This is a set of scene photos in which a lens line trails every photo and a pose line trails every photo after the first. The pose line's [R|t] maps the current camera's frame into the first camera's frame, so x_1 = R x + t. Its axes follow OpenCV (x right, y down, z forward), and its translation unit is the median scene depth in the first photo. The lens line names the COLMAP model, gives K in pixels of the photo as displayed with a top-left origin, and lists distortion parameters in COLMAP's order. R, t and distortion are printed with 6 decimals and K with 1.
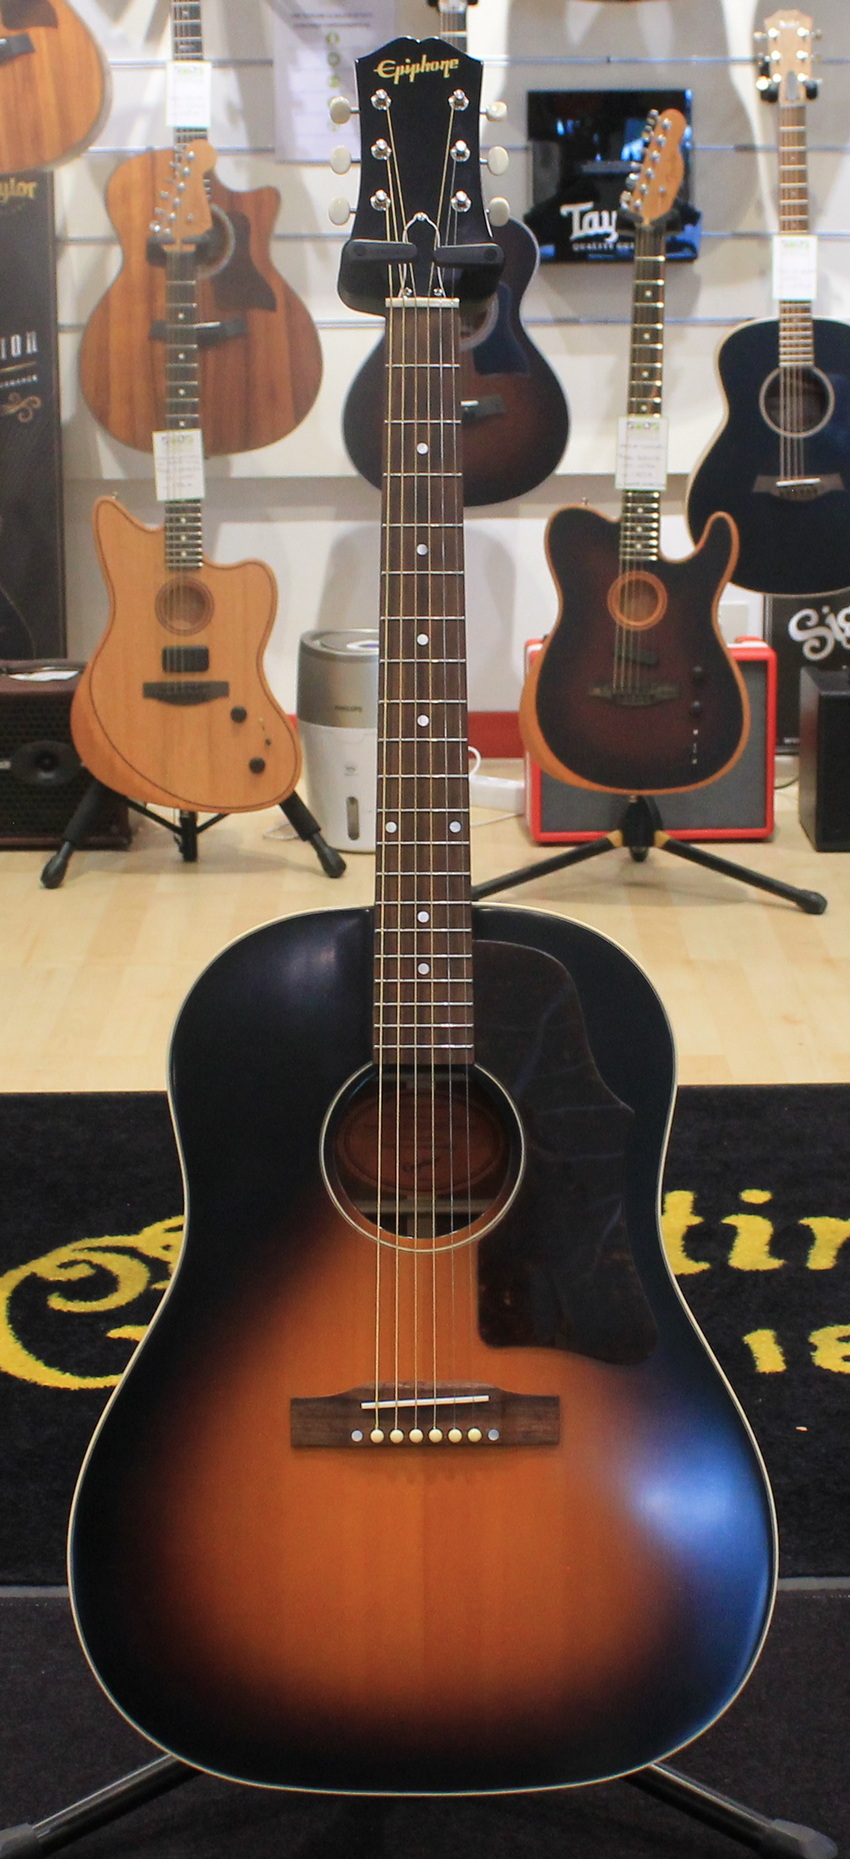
lens RADIAL K [[2662.4, 0, 425.0], [0, 2662.4, 929.5], [0, 0, 1]] dist [-0.122008, -0.049855]
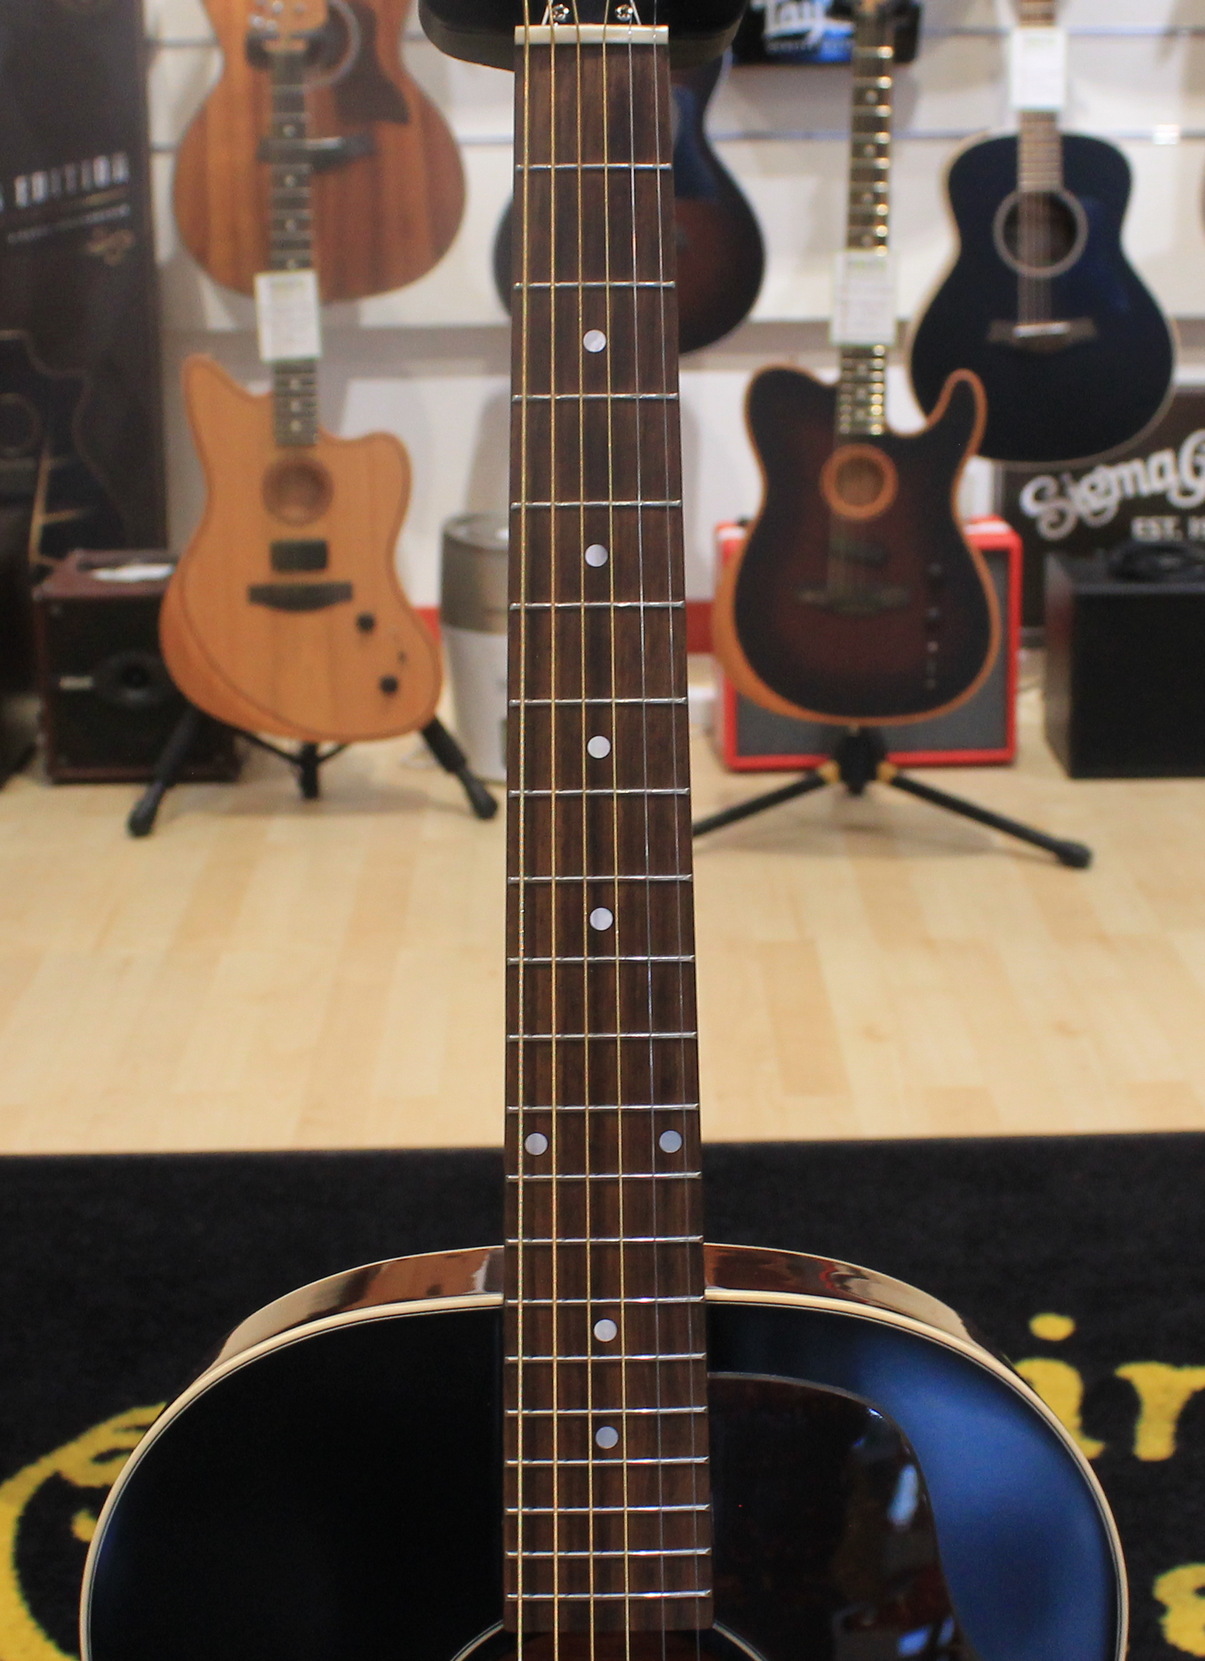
lens RADIAL K [[2666.4, 0, 608.4], [0, 2666.4, 896.0], [0, 0, 1]] dist [-0.123203, -0.063789]
pose [[0.999949, -0.008681, 0.005088, -0.000730], [0.008420, 0.998750, 0.049277, -0.042261], [-0.005509, -0.049232, 0.998772, 0.208377]]
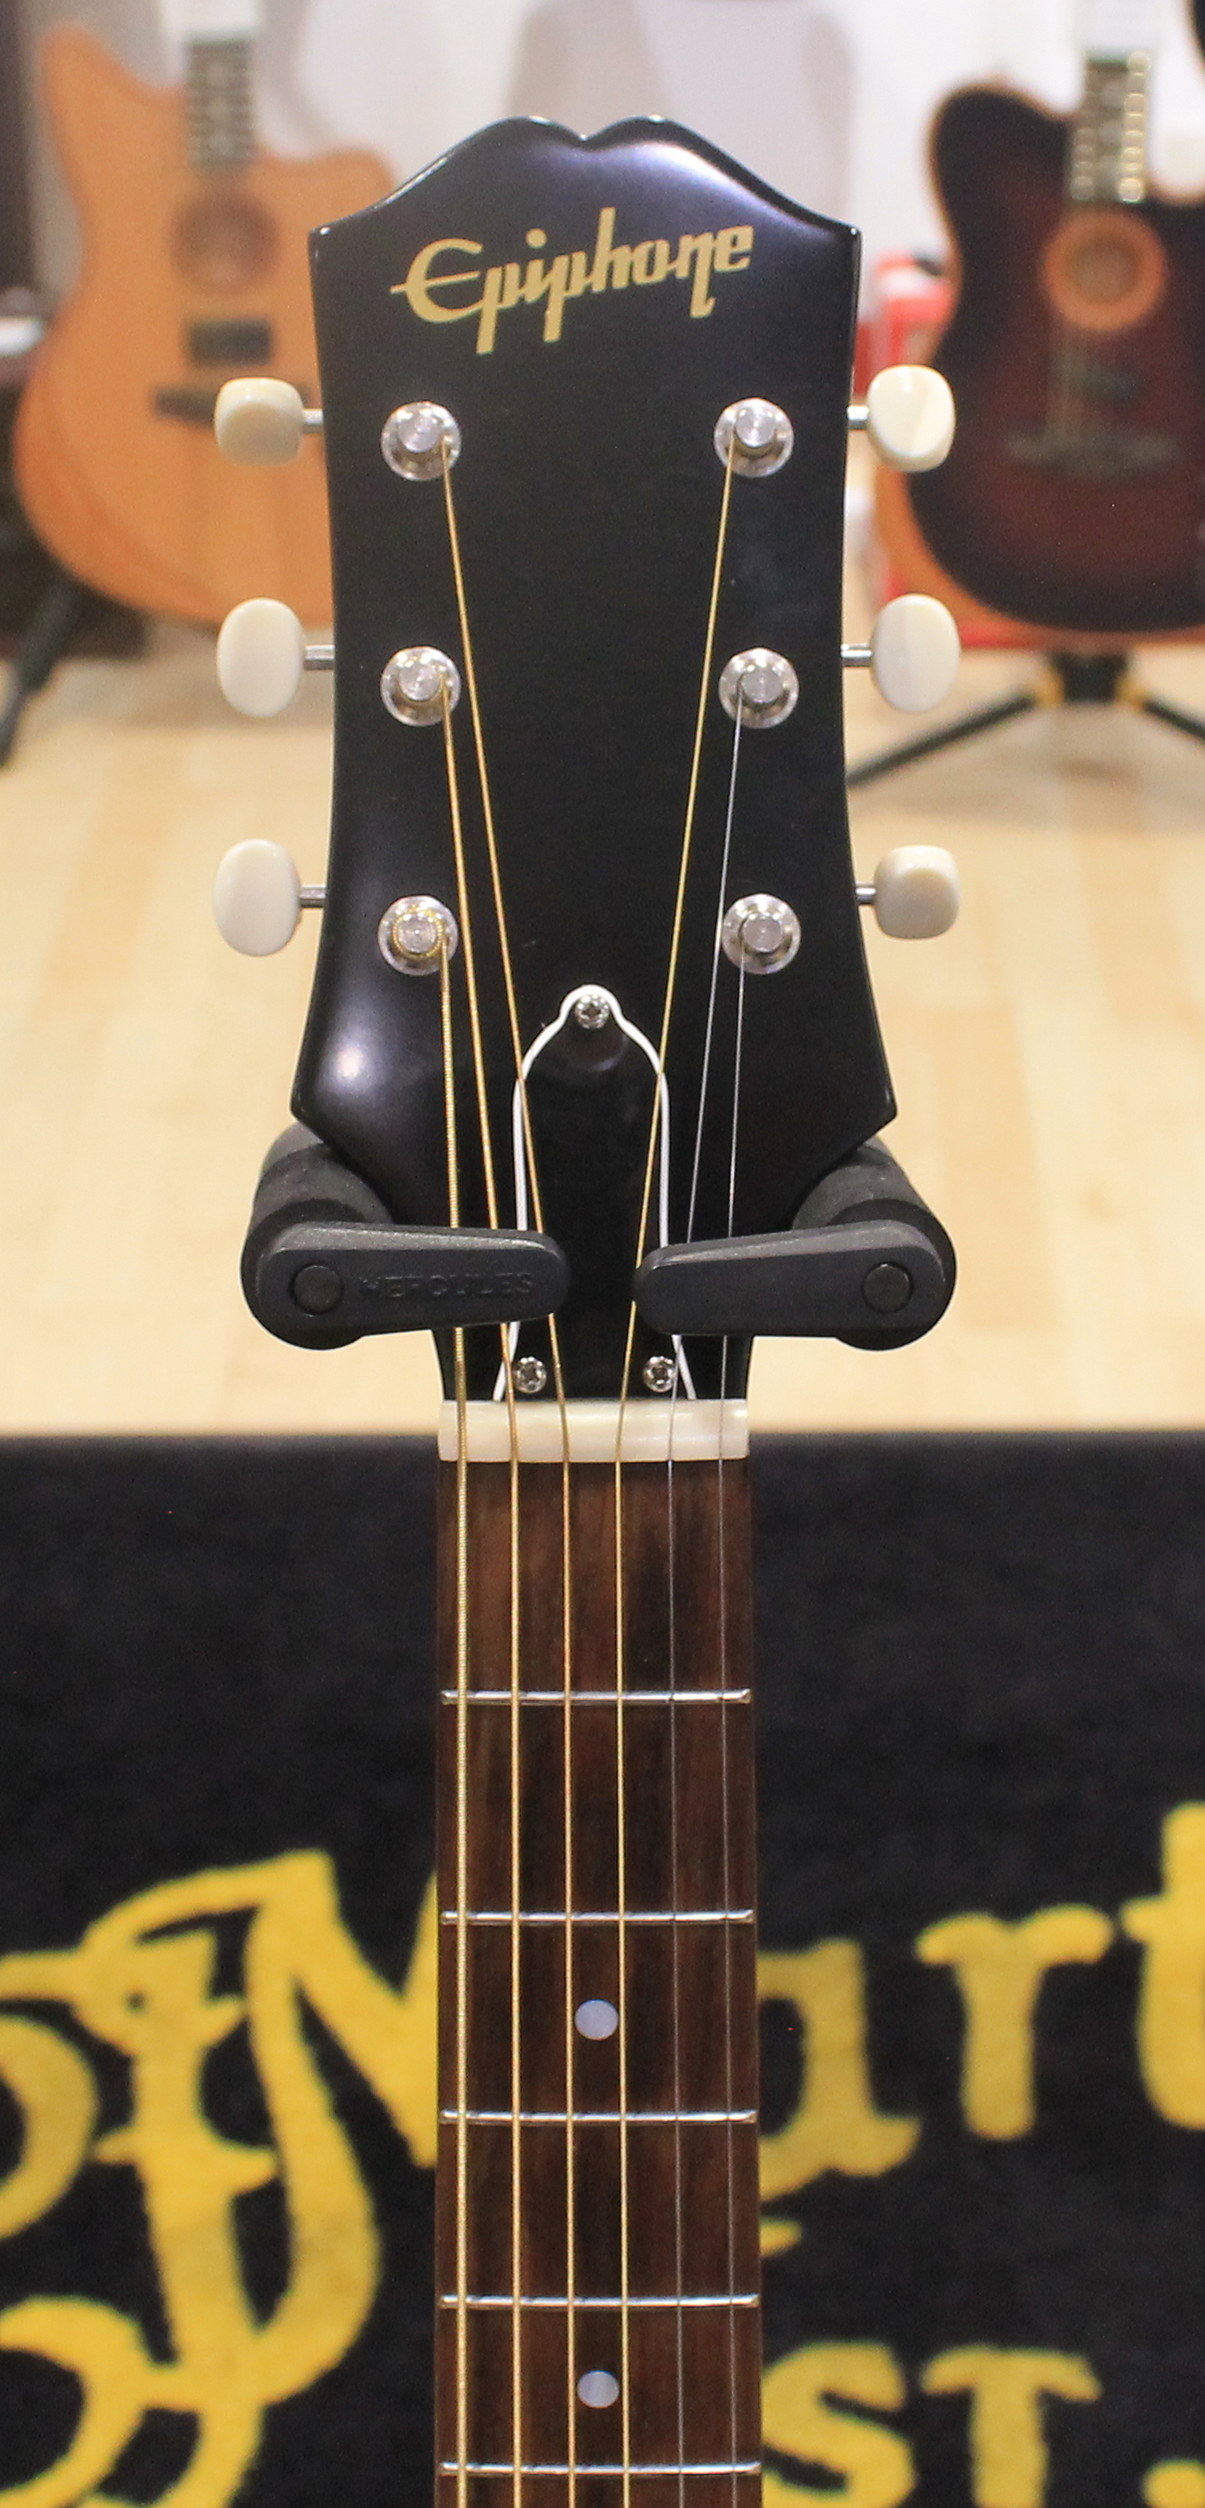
lens RADIAL K [[3812.4, 0, 602.5], [0, 3812.4, 1254.0], [0, 0, 1]] dist [-0.177643, -0.011727]
pose [[0.999676, 0.002745, -0.025296, 0.003320], [0.003882, 0.966077, 0.258226, -0.136861], [0.025147, -0.258241, 0.965753, 0.271905]]
